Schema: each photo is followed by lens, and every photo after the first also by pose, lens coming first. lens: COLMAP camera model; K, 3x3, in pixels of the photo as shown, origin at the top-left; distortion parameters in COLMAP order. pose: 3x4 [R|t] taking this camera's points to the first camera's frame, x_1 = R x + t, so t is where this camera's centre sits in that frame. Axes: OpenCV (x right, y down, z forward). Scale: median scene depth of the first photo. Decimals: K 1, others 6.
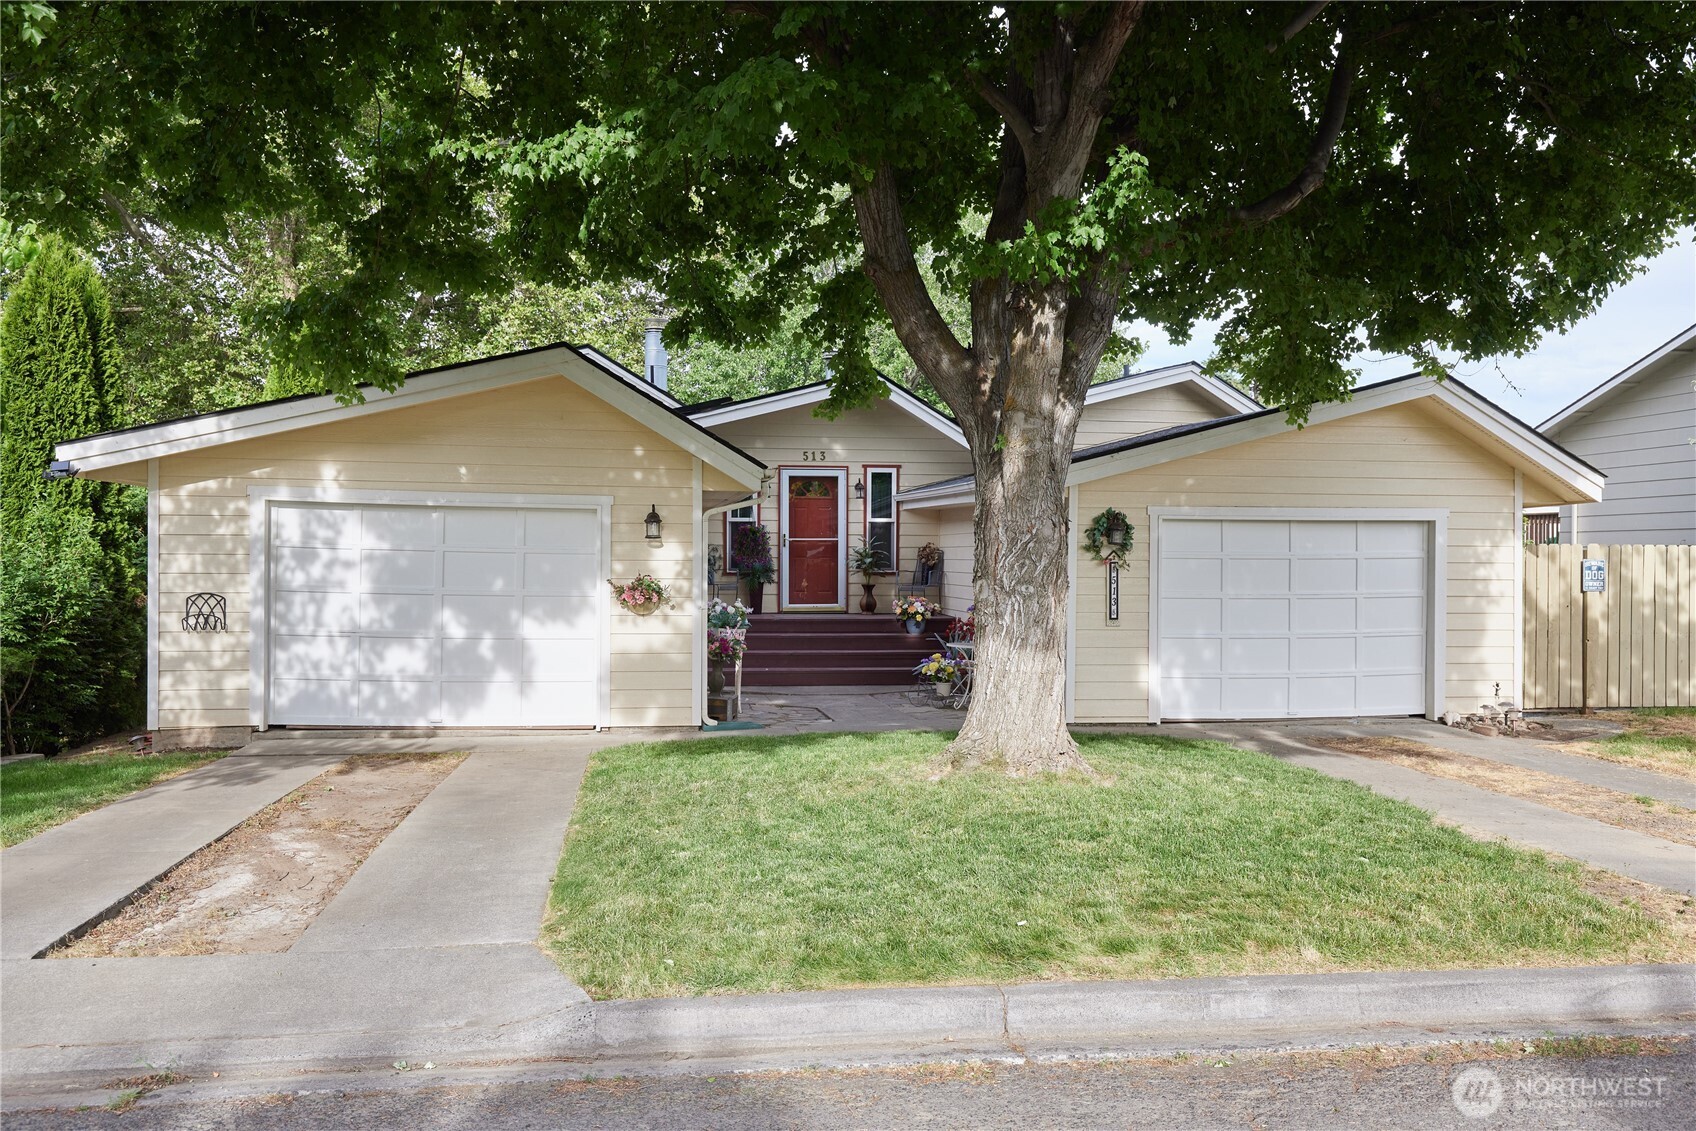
lens RADIAL K [[1365.7, 0, 850.3], [0, 1365.7, 563.0], [0, 0, 1]] dist [0.008756, 0.001907]
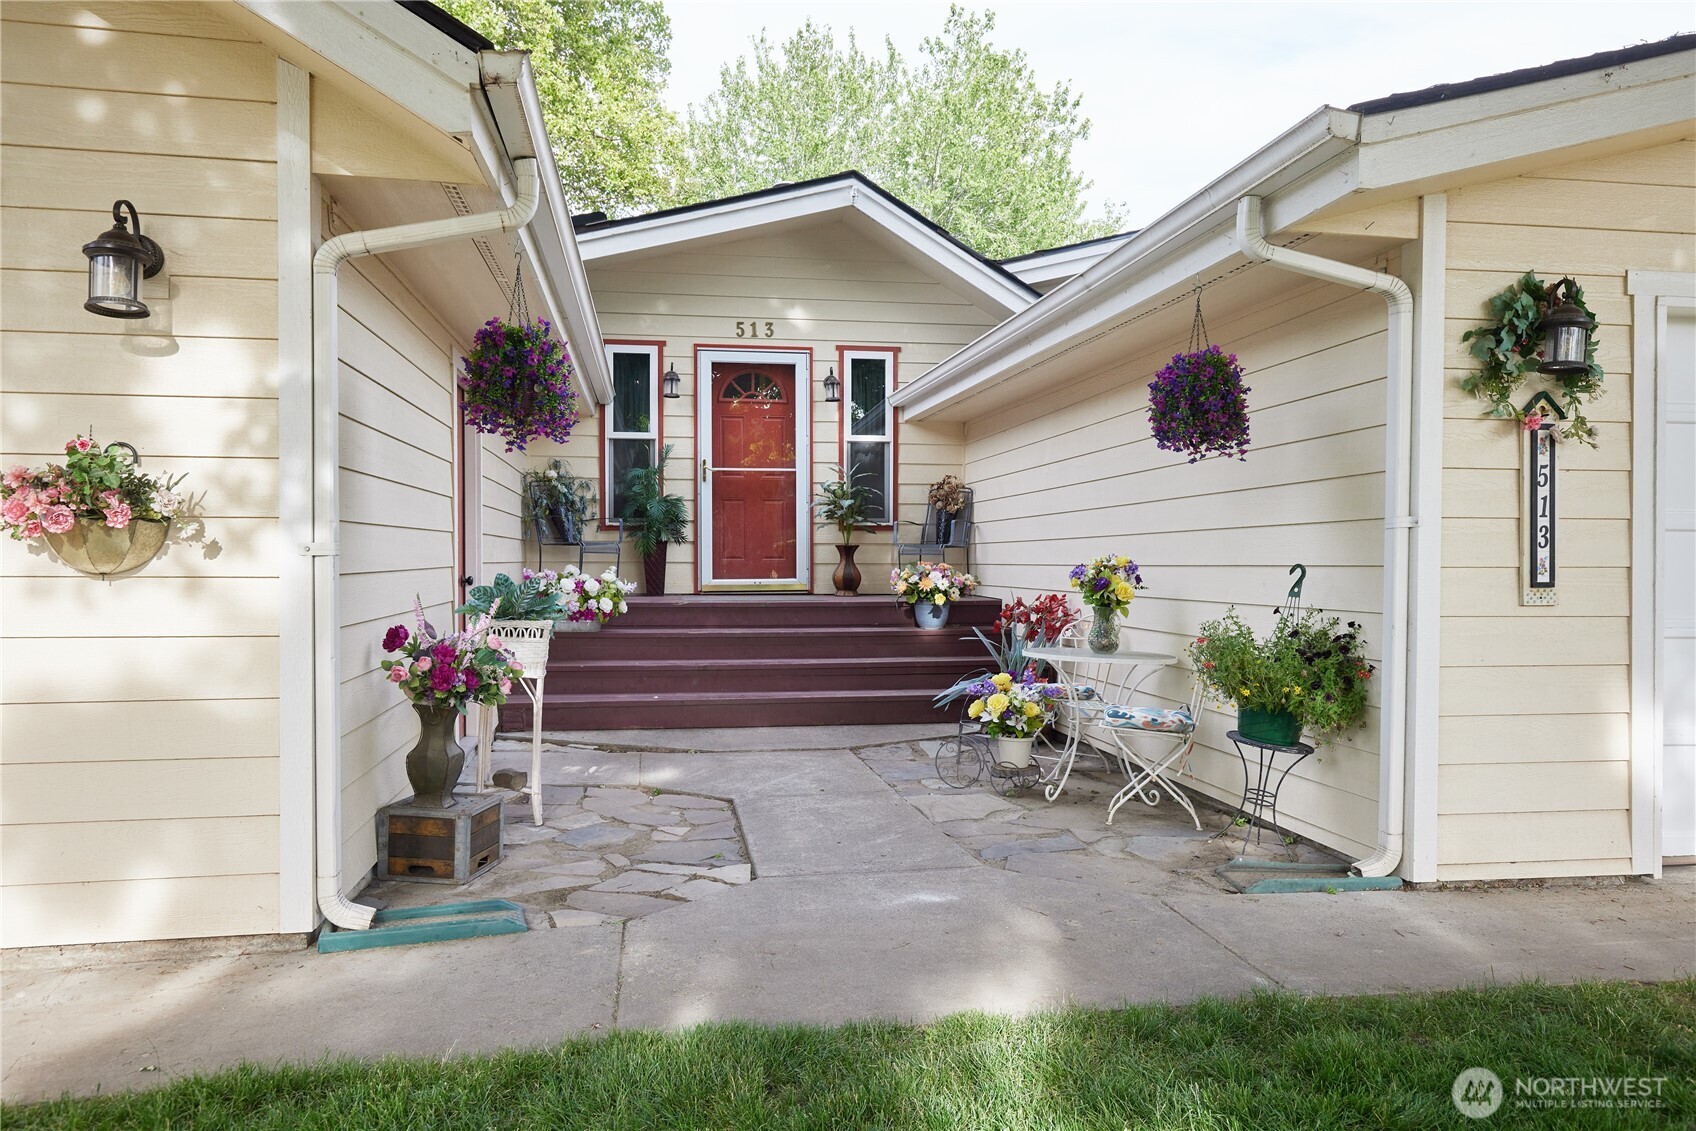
lens RADIAL K [[1177.2, 0, 854.0], [0, 1177.2, 564.5], [0, 0, 1]] dist [-0.062212, -0.000918]
pose [[0.999766, -0.004036, 0.021273, 0.005358], [0.004045, 0.999992, -0.000375, 0.024589], [-0.021271, 0.000461, 0.999774, 0.494395]]
